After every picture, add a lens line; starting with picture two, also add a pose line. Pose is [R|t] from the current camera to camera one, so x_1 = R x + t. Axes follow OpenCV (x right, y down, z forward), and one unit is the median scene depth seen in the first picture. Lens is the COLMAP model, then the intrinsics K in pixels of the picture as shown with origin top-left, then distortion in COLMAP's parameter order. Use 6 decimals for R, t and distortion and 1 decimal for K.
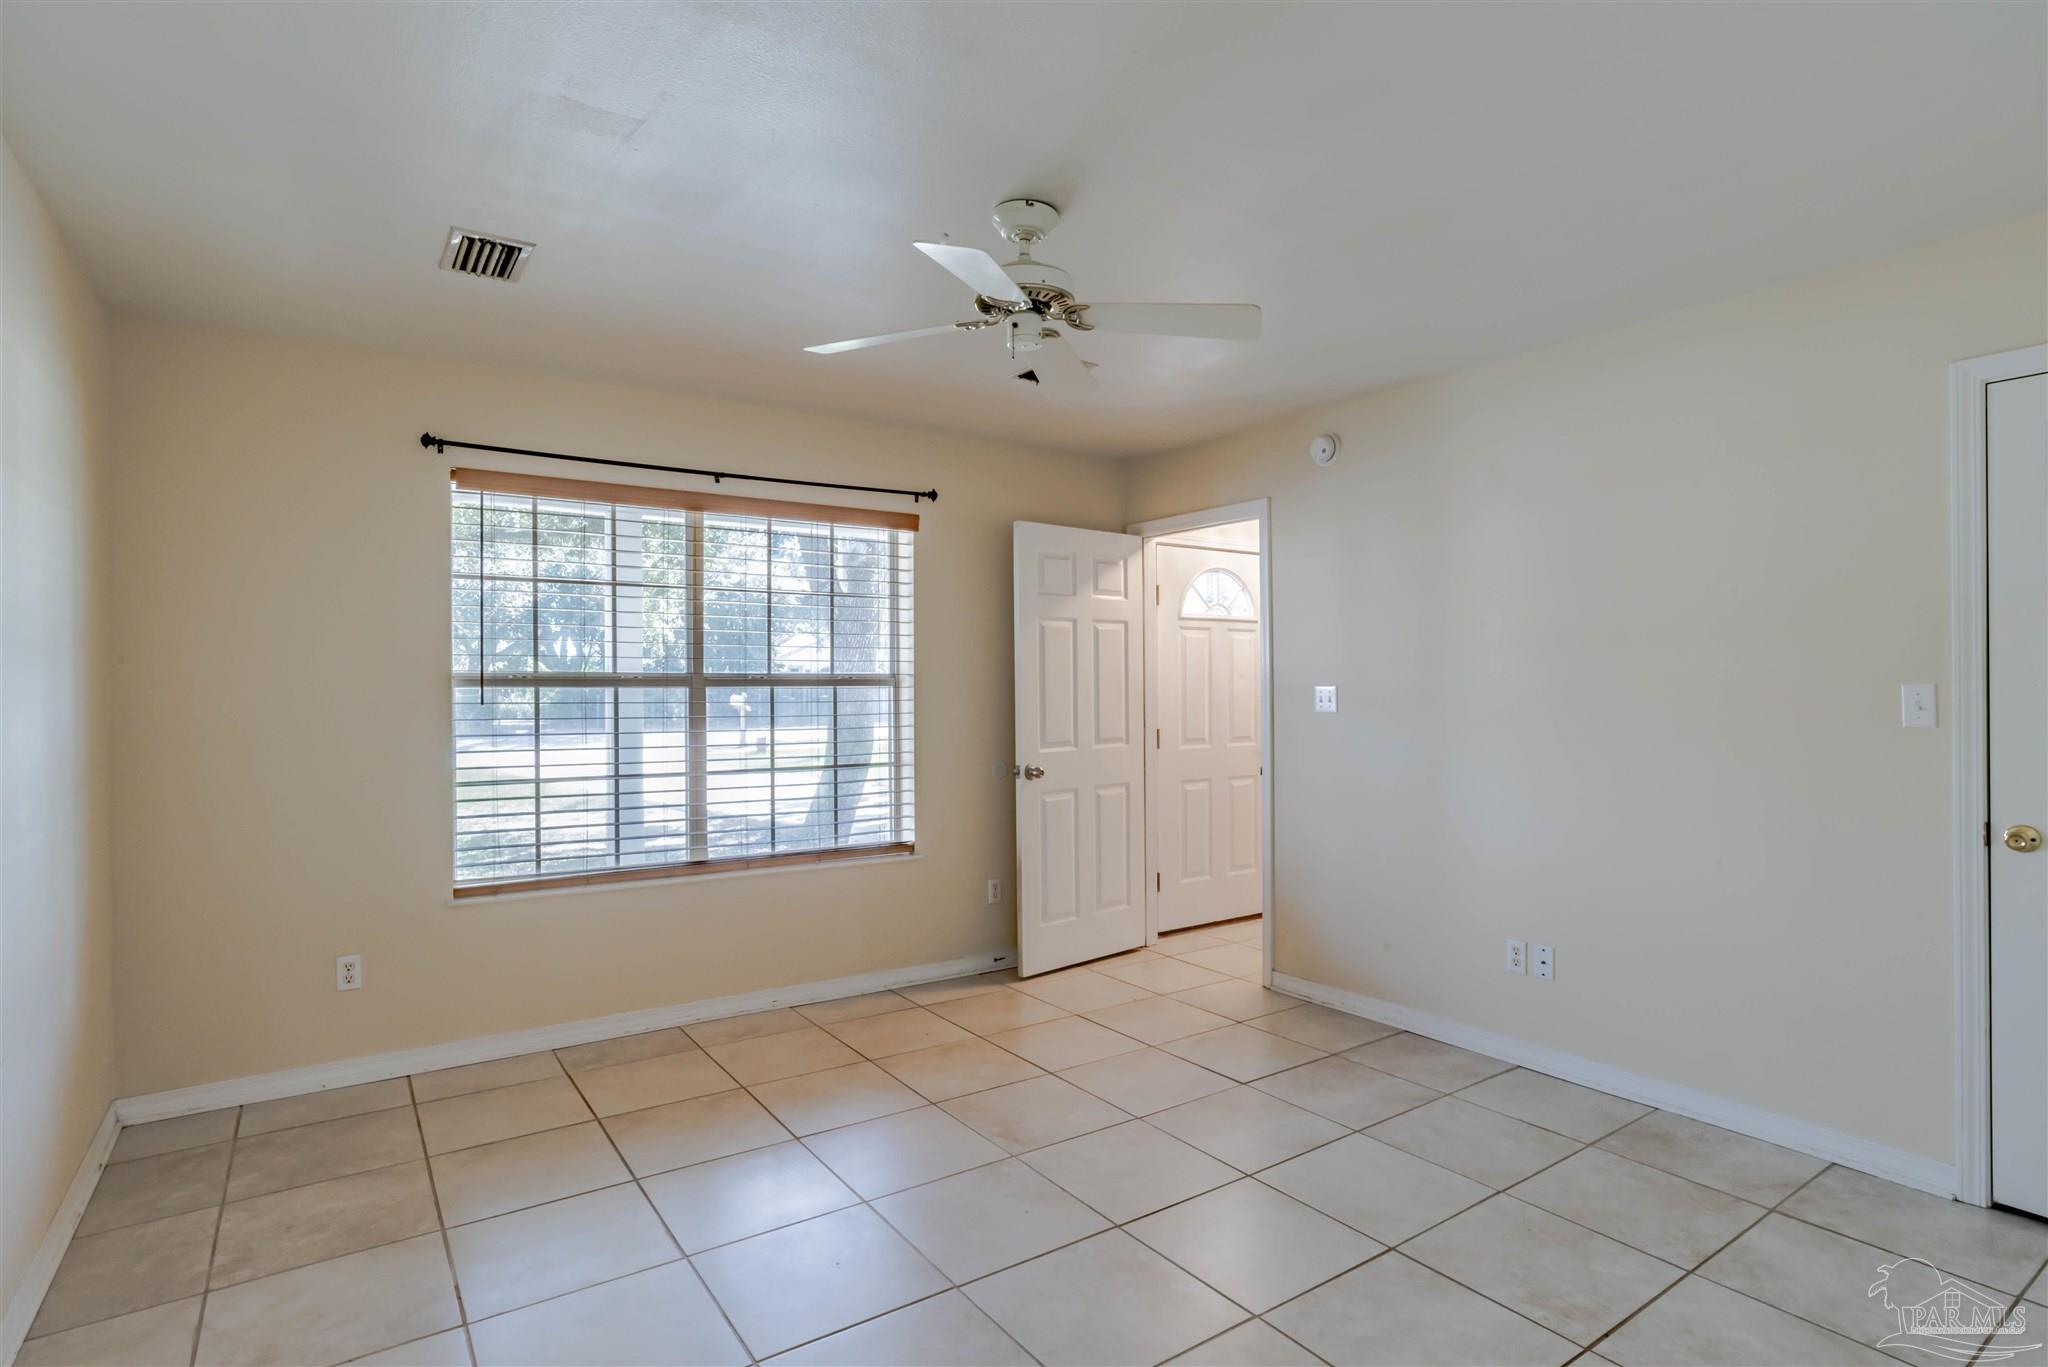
lens RADIAL K [[1042.0, 0, 1028.7], [0, 1042.0, 685.6], [0, 0, 1]] dist [-0.042458, 0.021976]
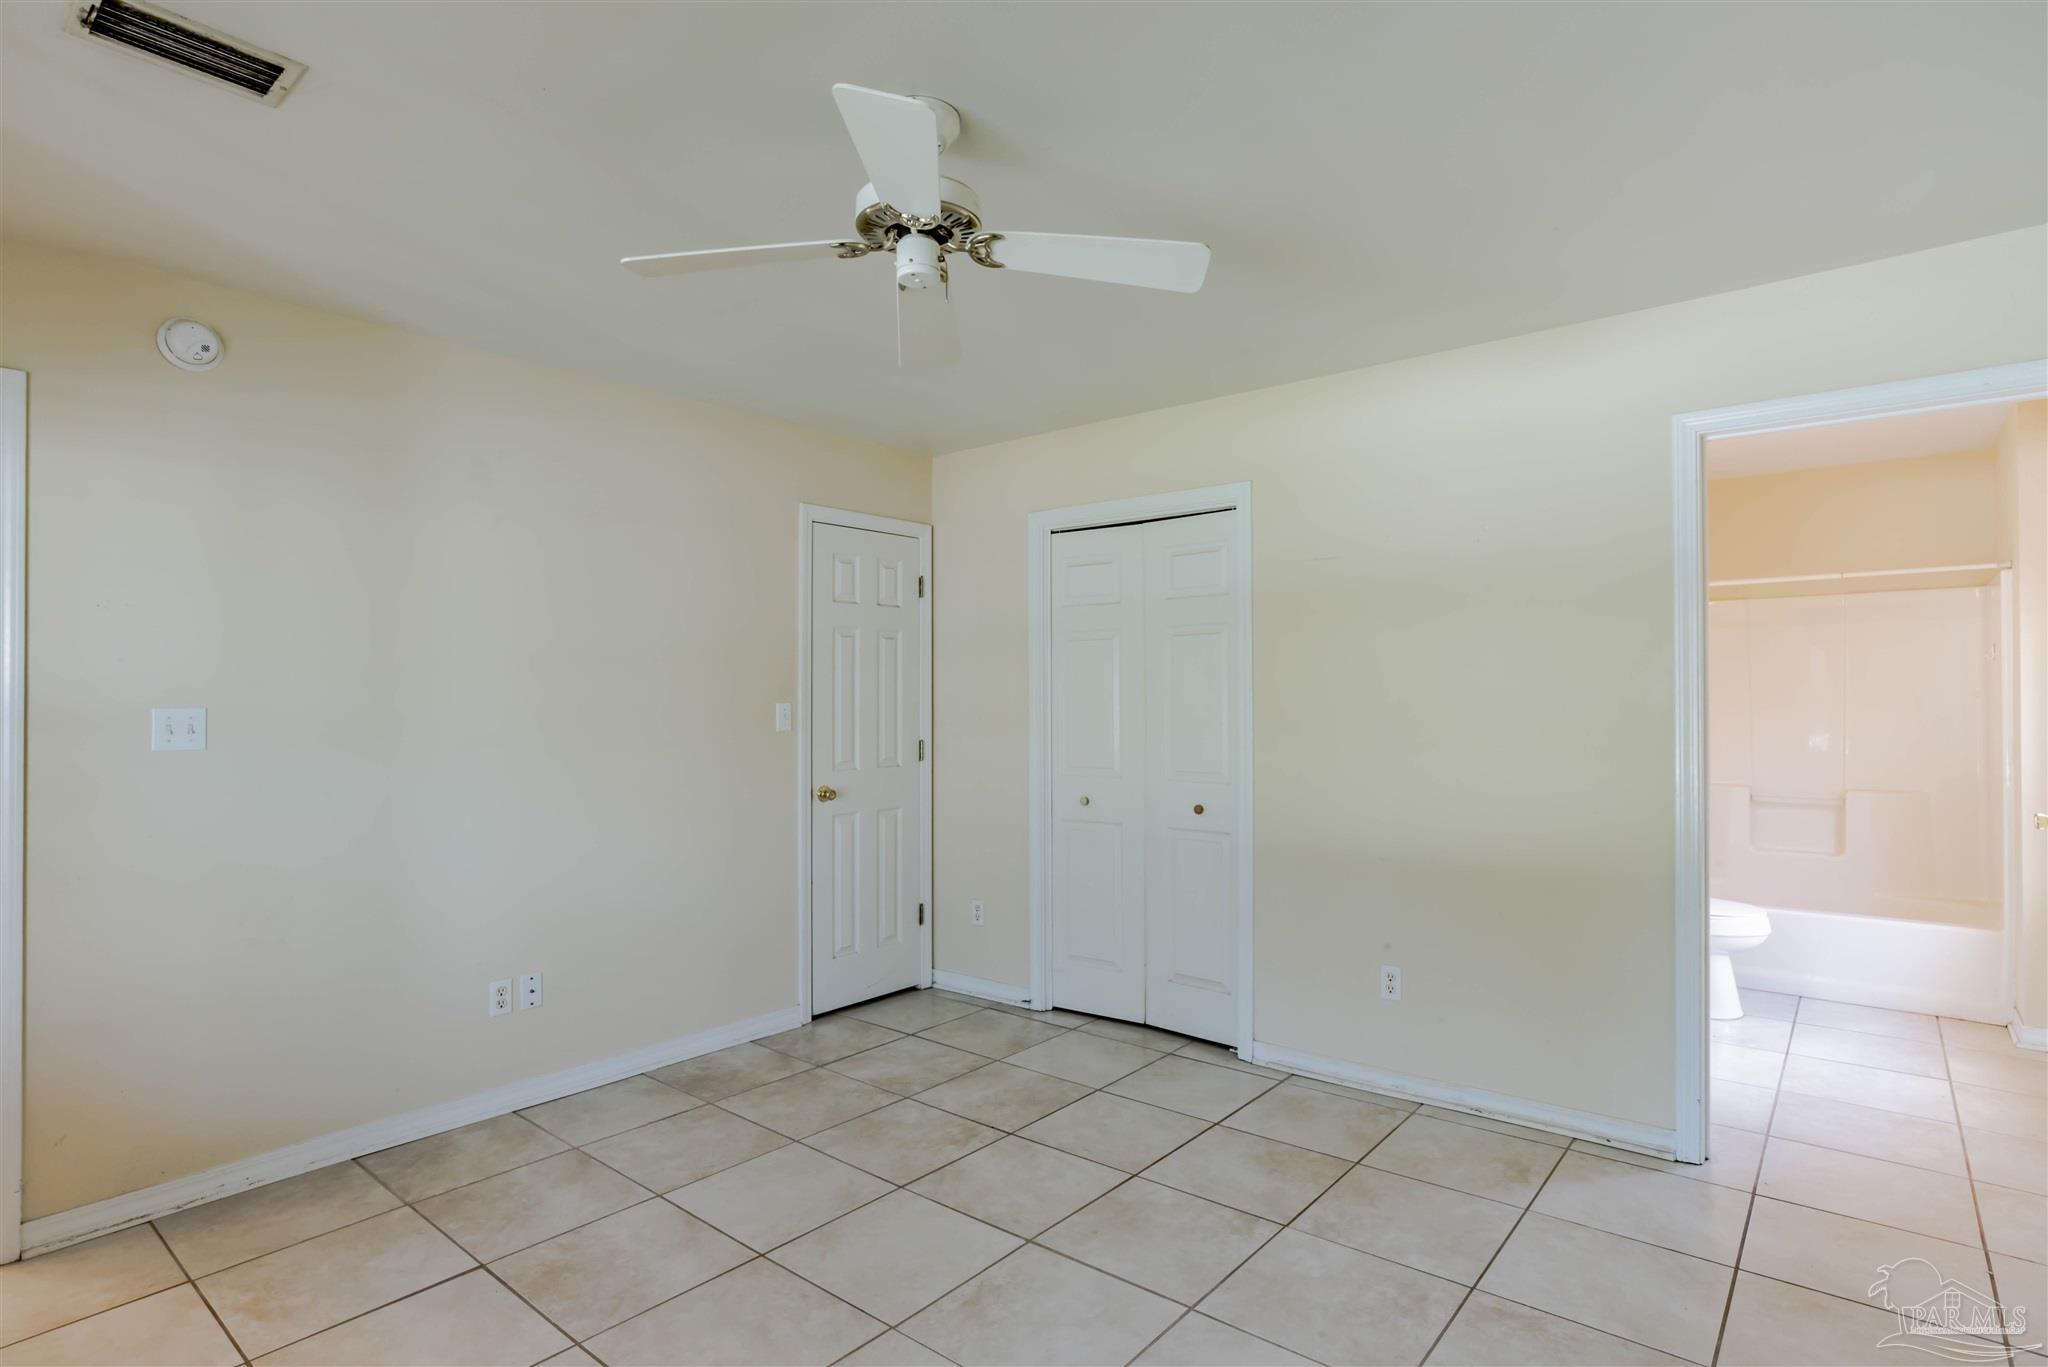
lens RADIAL K [[1042.0, 0, 1028.7], [0, 1042.0, 685.6], [0, 0, 1]] dist [-0.042458, 0.021976]
pose [[-0.265234, 0.017121, 0.964032, -0.695229], [0.007945, 0.999847, -0.015571, -0.000115], [-0.964151, 0.003530, -0.265330, 0.991366]]
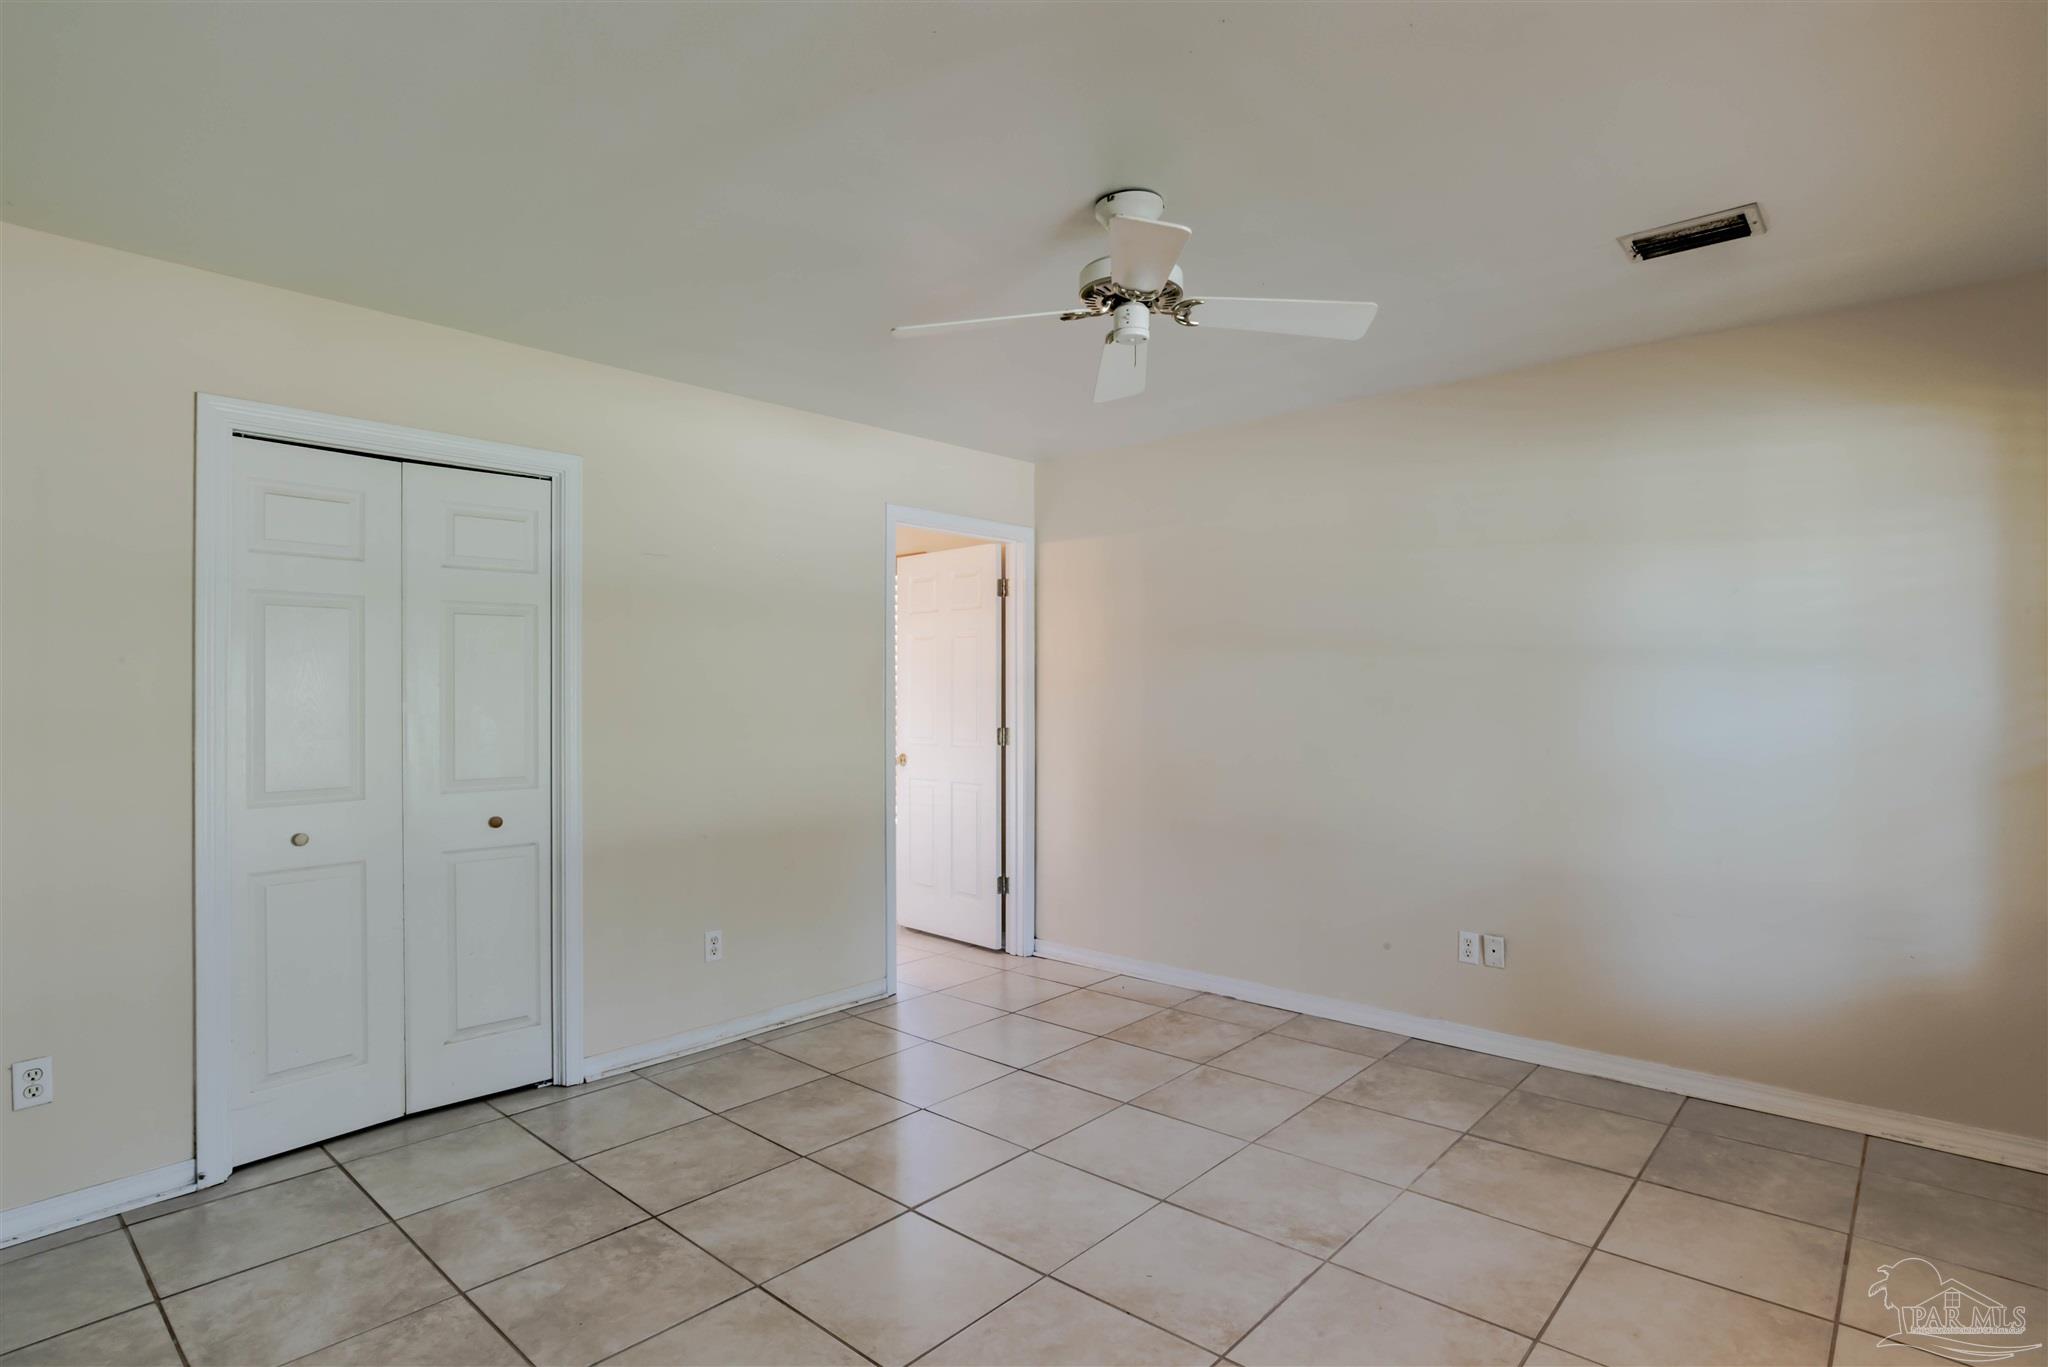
lens RADIAL K [[1042.0, 0, 1028.7], [0, 1042.0, 685.6], [0, 0, 1]] dist [-0.042458, 0.021976]
pose [[-0.972848, 0.004775, -0.231396, 0.277539], [0.006275, 0.999964, -0.005748, 0.001876], [0.231360, -0.007044, -0.972843, 1.681118]]
